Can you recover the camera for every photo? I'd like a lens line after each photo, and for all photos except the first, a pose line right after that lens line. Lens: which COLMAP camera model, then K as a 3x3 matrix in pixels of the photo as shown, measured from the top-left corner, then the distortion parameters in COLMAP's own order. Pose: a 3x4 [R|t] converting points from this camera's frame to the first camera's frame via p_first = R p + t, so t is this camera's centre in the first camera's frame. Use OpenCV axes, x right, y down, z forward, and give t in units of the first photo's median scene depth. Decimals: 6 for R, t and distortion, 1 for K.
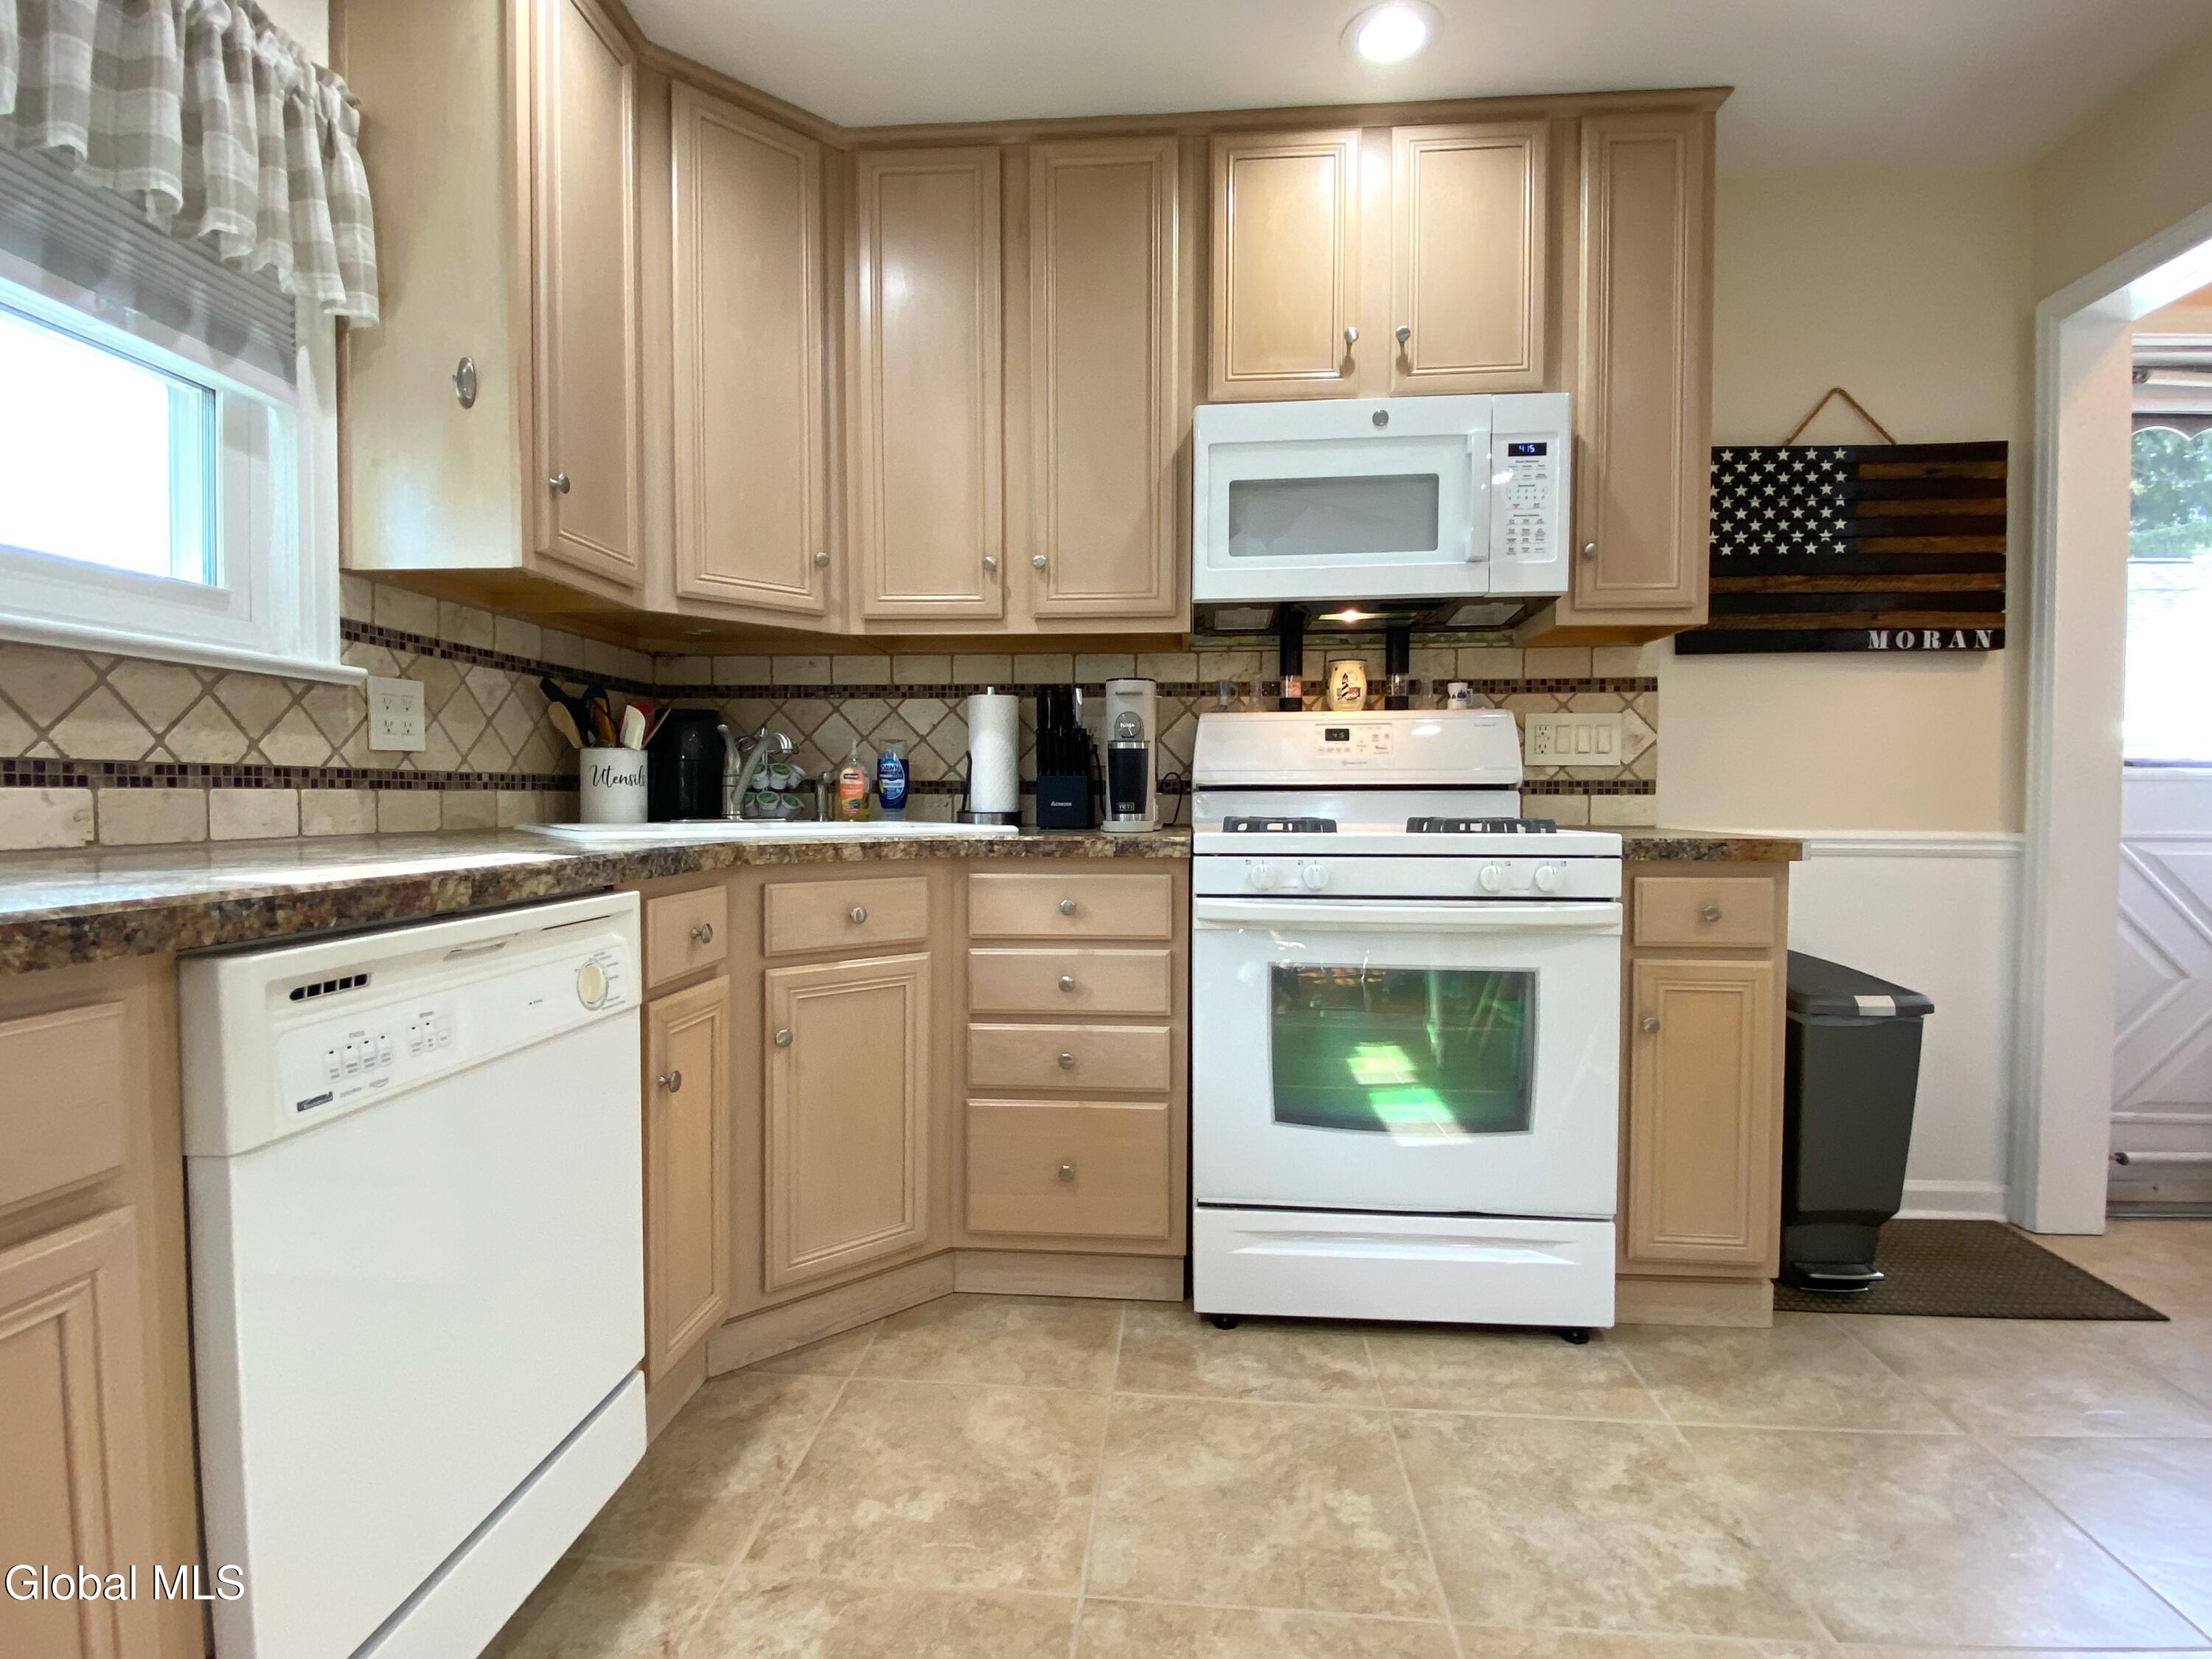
lens RADIAL K [[1047.0, 0, 1111.8], [0, 1047.0, 830.1], [0, 0, 1]] dist [-0.005312, -0.009095]
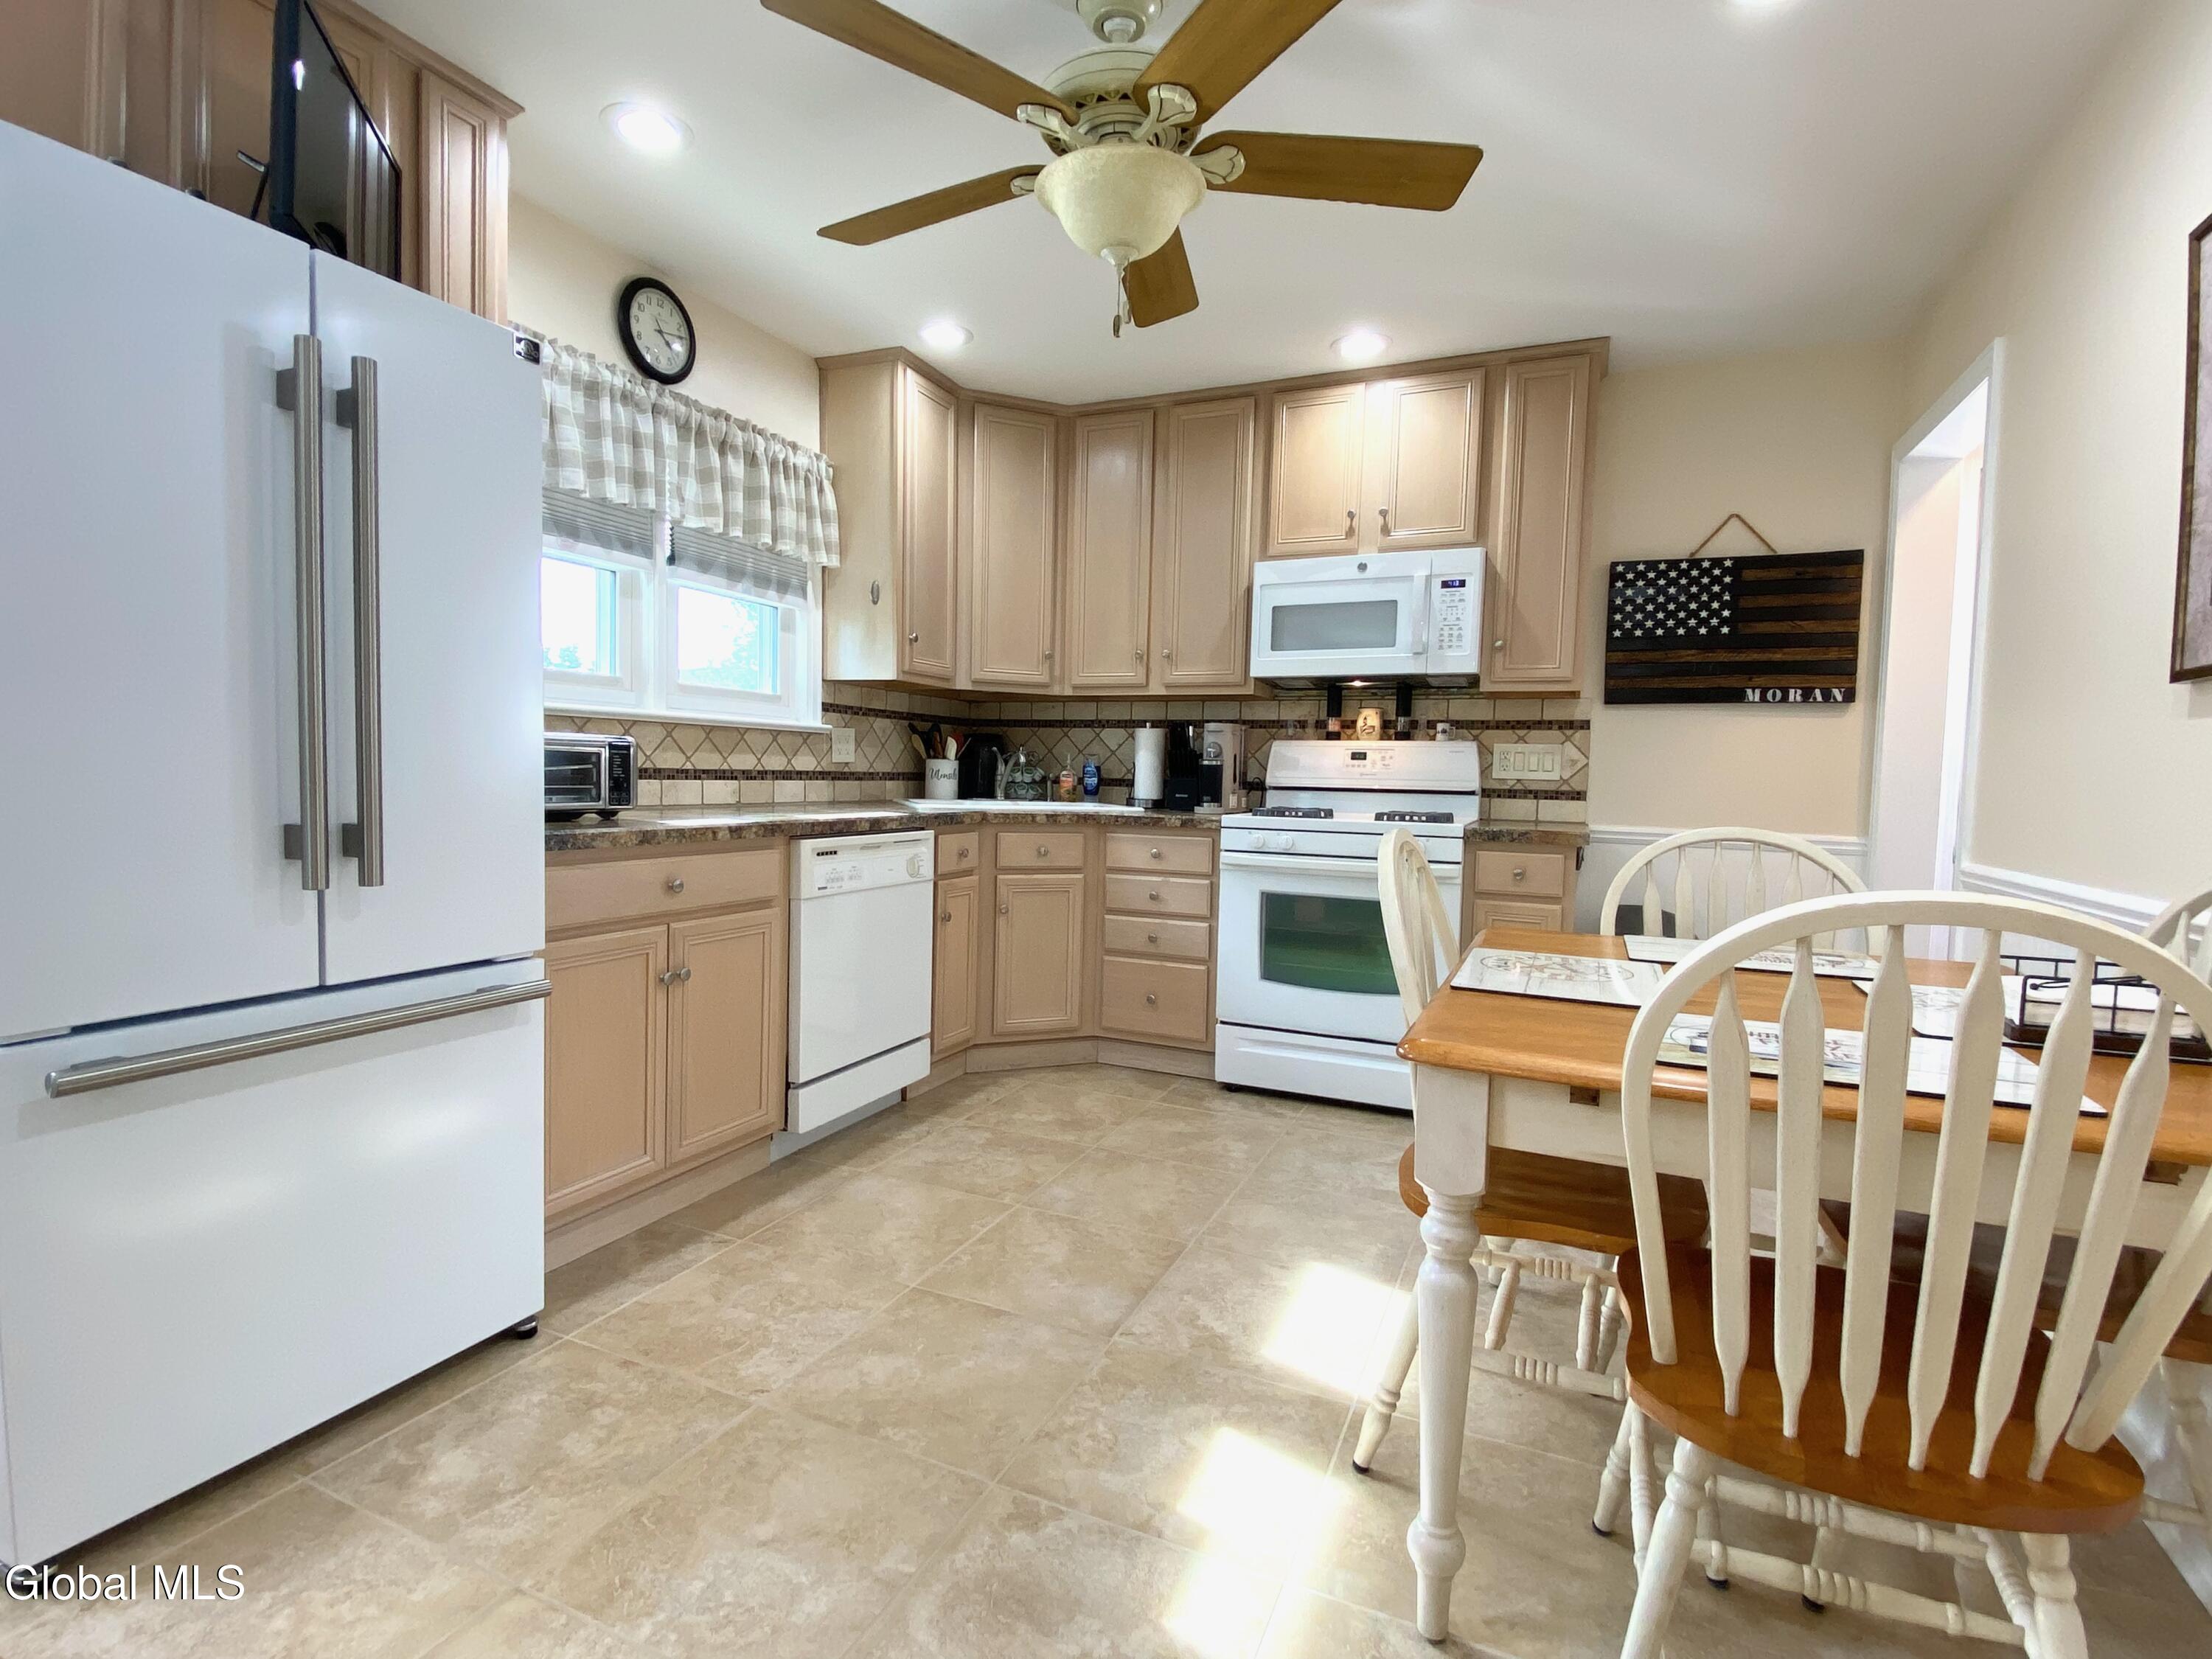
lens RADIAL K [[1047.0, 0, 1118.8], [0, 1047.0, 838.7], [0, 0, 1]] dist [-0.005312, -0.009095]
pose [[0.946135, 0.043275, -0.320867, 0.443711], [-0.033772, 0.998812, 0.035125, -0.012566], [0.322006, -0.022397, 0.946473, -0.693398]]
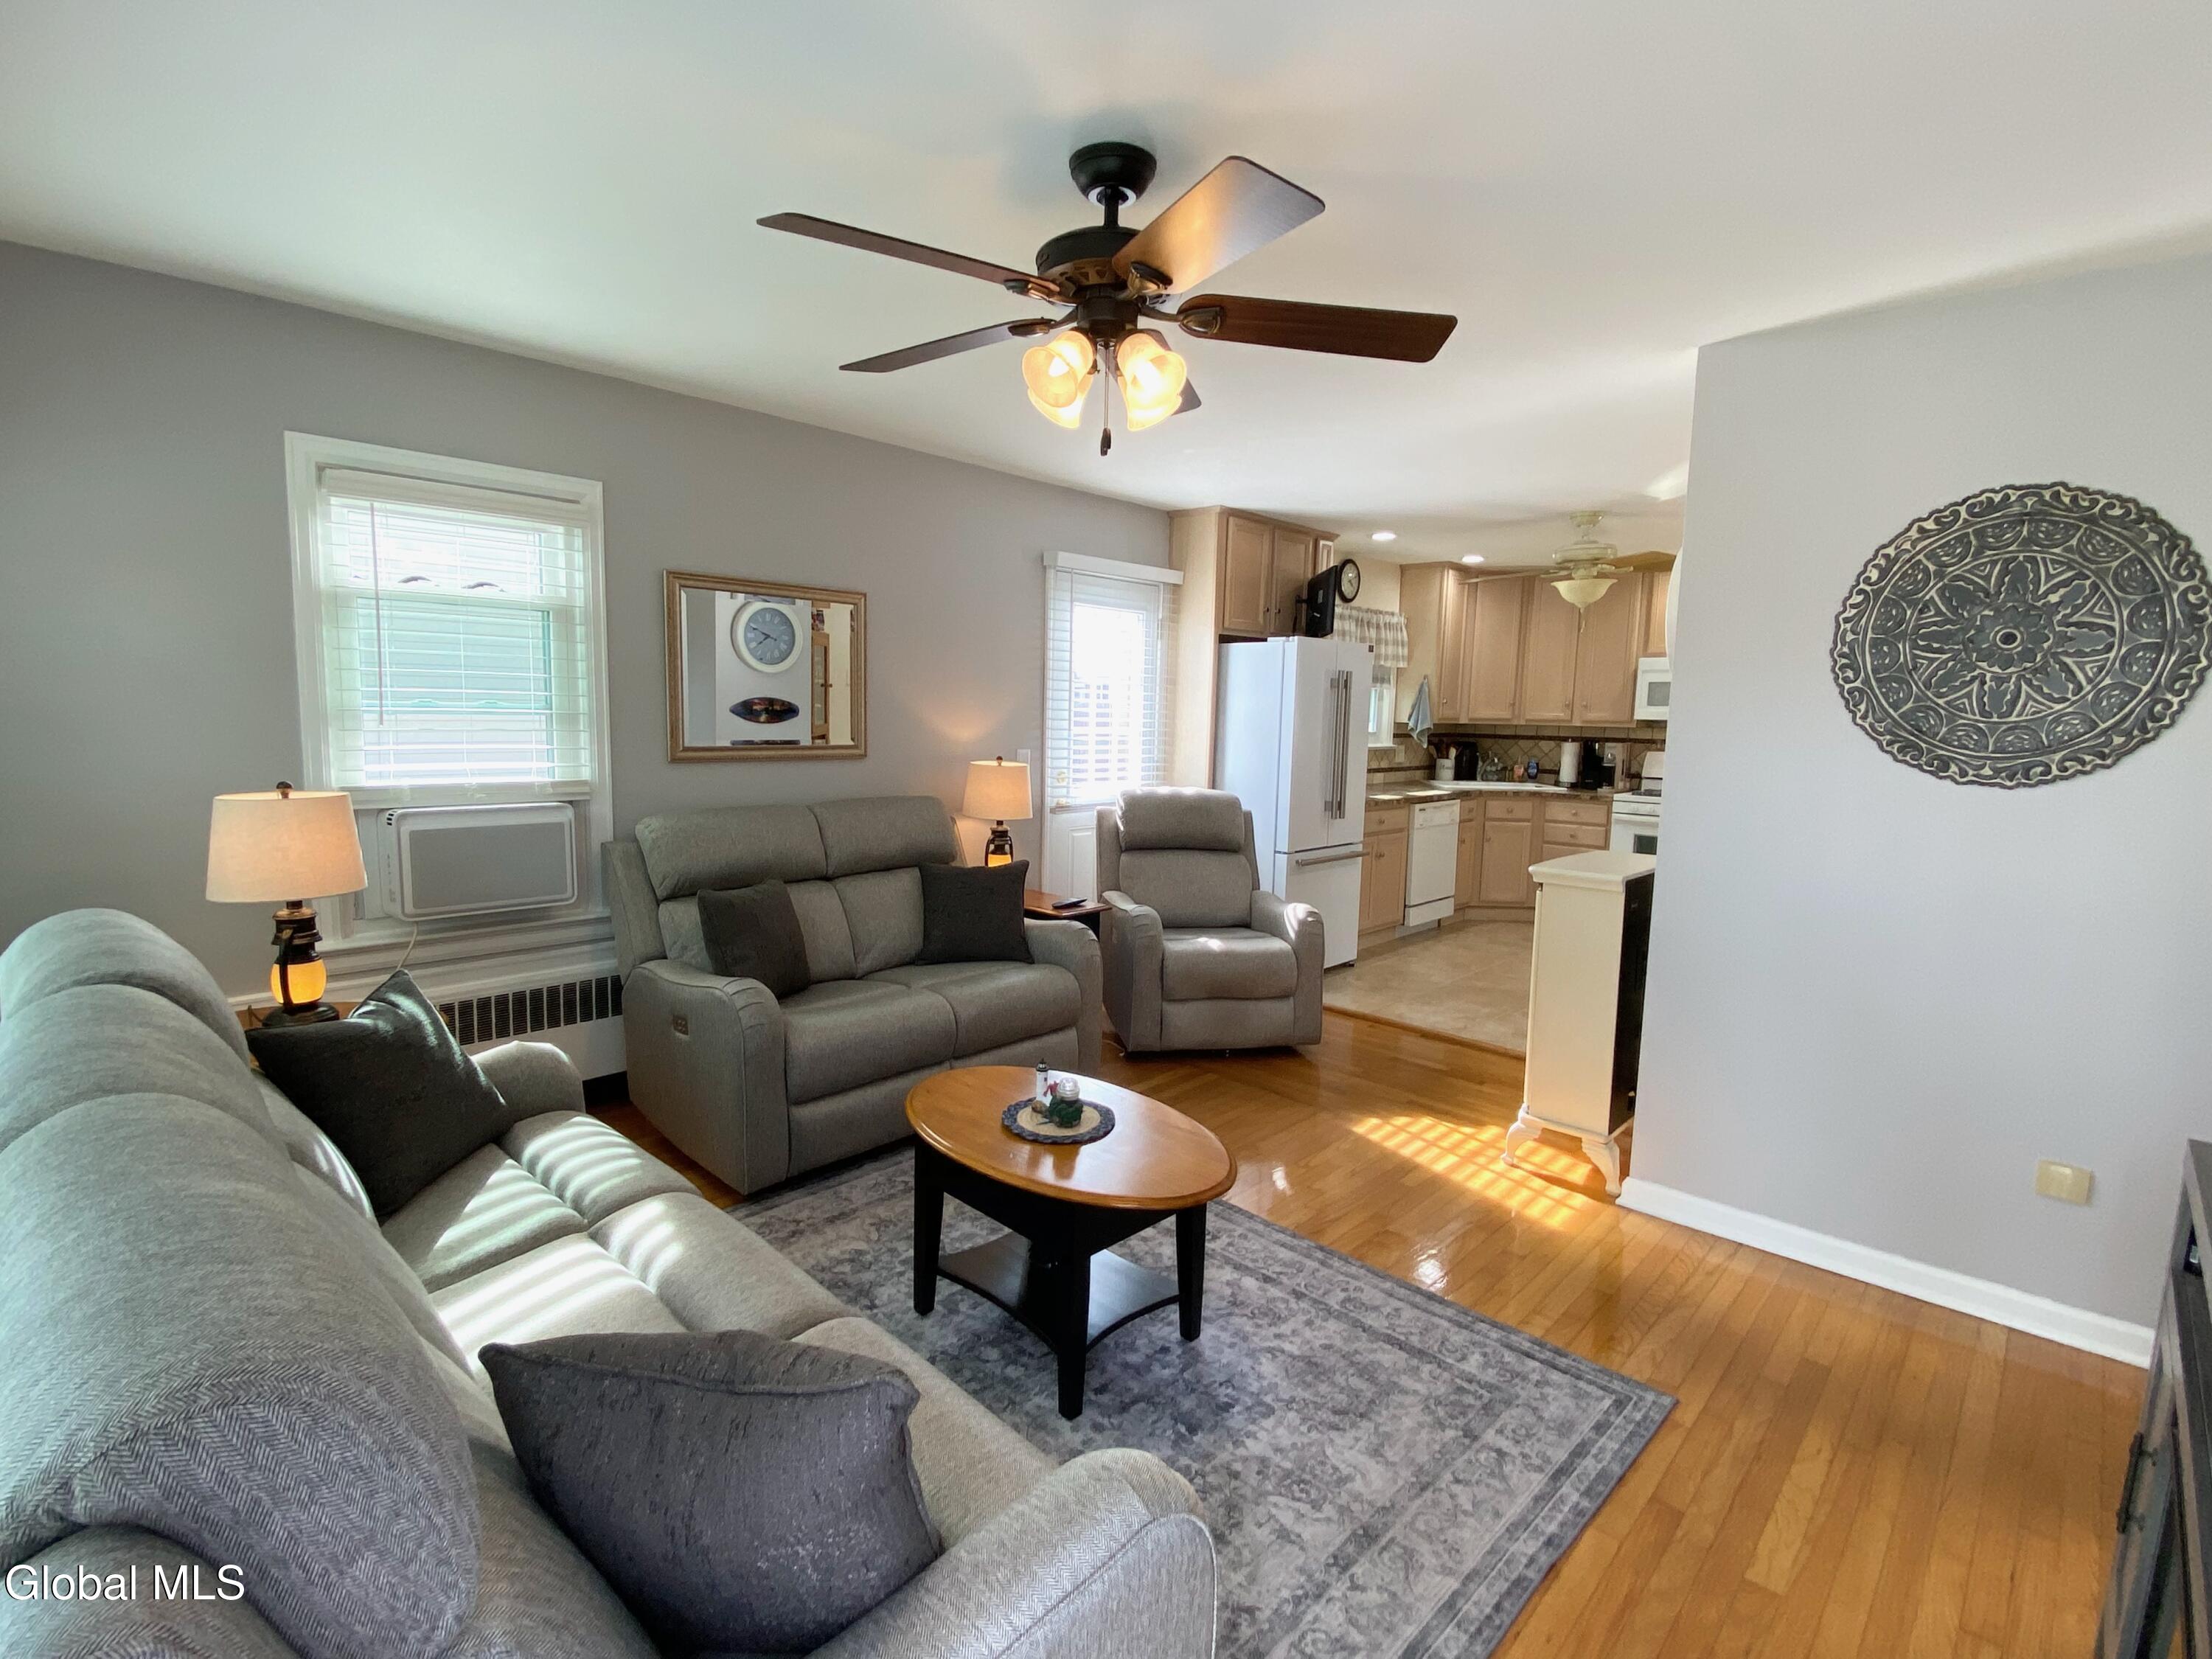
lens RADIAL K [[1047.0, 0, 1047.9], [0, 1047.0, 842.7], [0, 0, 1]] dist [-0.005312, -0.009095]
pose [[0.748741, 0.095691, -0.655920, 0.868106], [-0.035400, 0.993885, 0.104587, -0.120395], [0.661917, -0.055089, 0.747550, -2.568793]]
